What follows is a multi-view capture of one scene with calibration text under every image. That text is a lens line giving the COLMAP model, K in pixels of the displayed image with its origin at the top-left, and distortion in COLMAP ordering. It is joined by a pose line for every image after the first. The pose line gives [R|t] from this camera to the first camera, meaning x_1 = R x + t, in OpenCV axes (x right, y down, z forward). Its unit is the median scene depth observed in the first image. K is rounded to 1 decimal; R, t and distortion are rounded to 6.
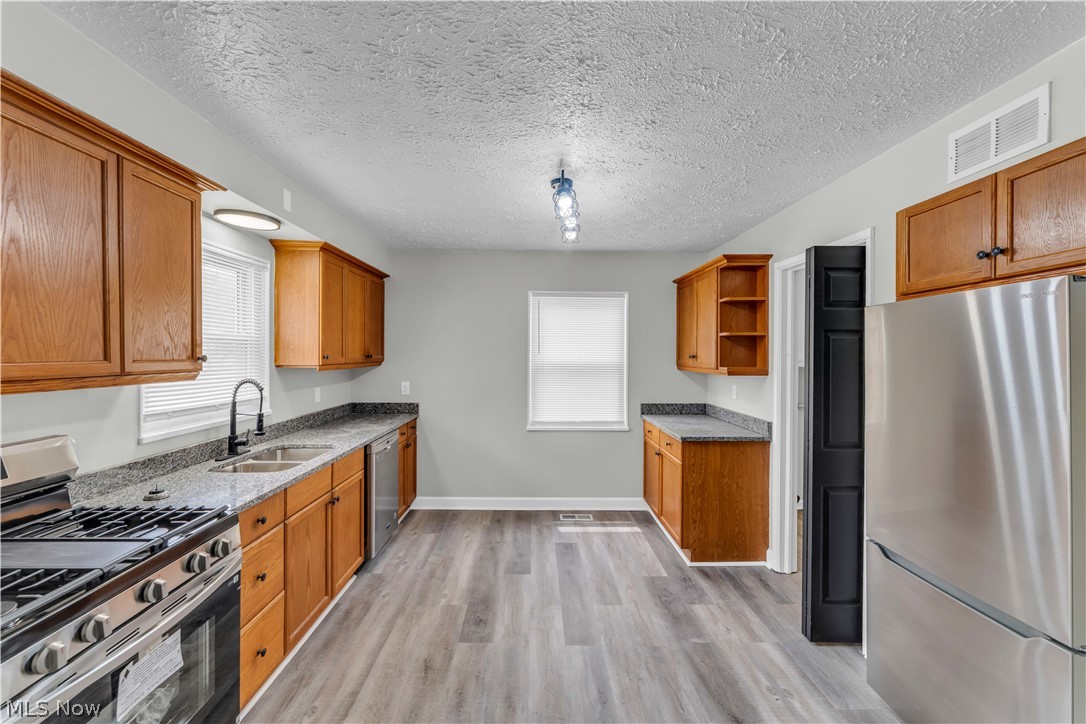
lens RADIAL K [[433.5, 0, 540.5], [0, 433.5, 357.7], [0, 0, 1]] dist [-0.008022, 0.000460]
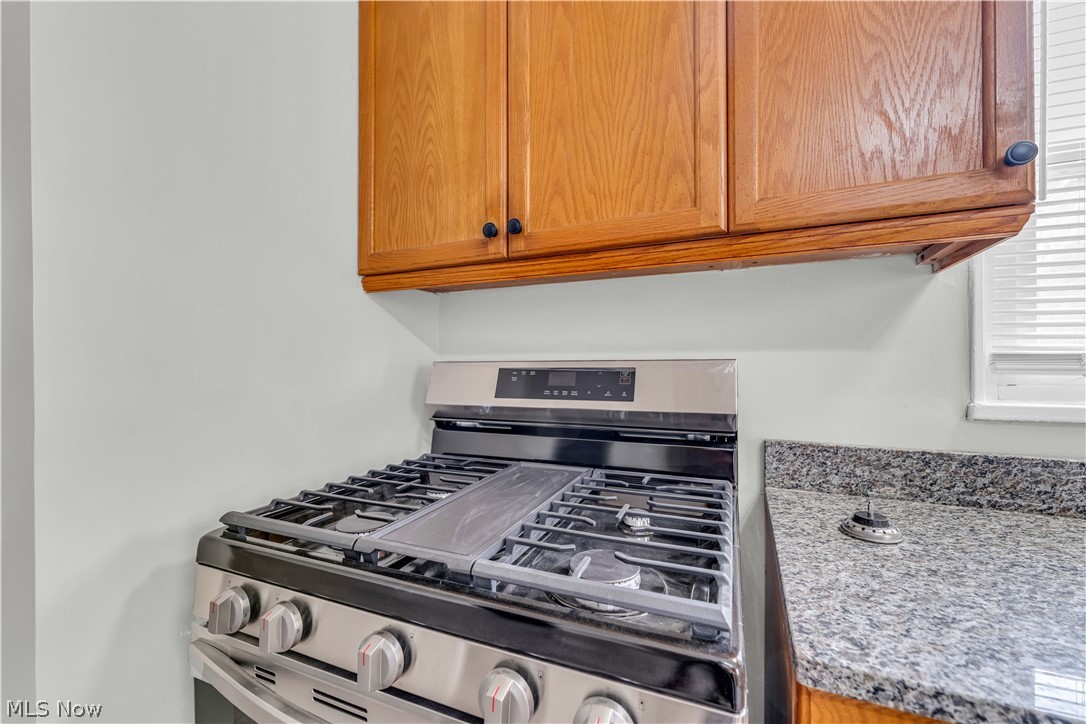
lens RADIAL K [[433.5, 0, 541.8], [0, 433.5, 365.5], [0, 0, 1]] dist [-0.008022, 0.000460]
pose [[-0.429696, 0.002031, -0.902971, -0.498031], [-0.008277, 0.999947, 0.006188, 0.210394], [0.902936, 0.010133, -0.429656, 1.139552]]
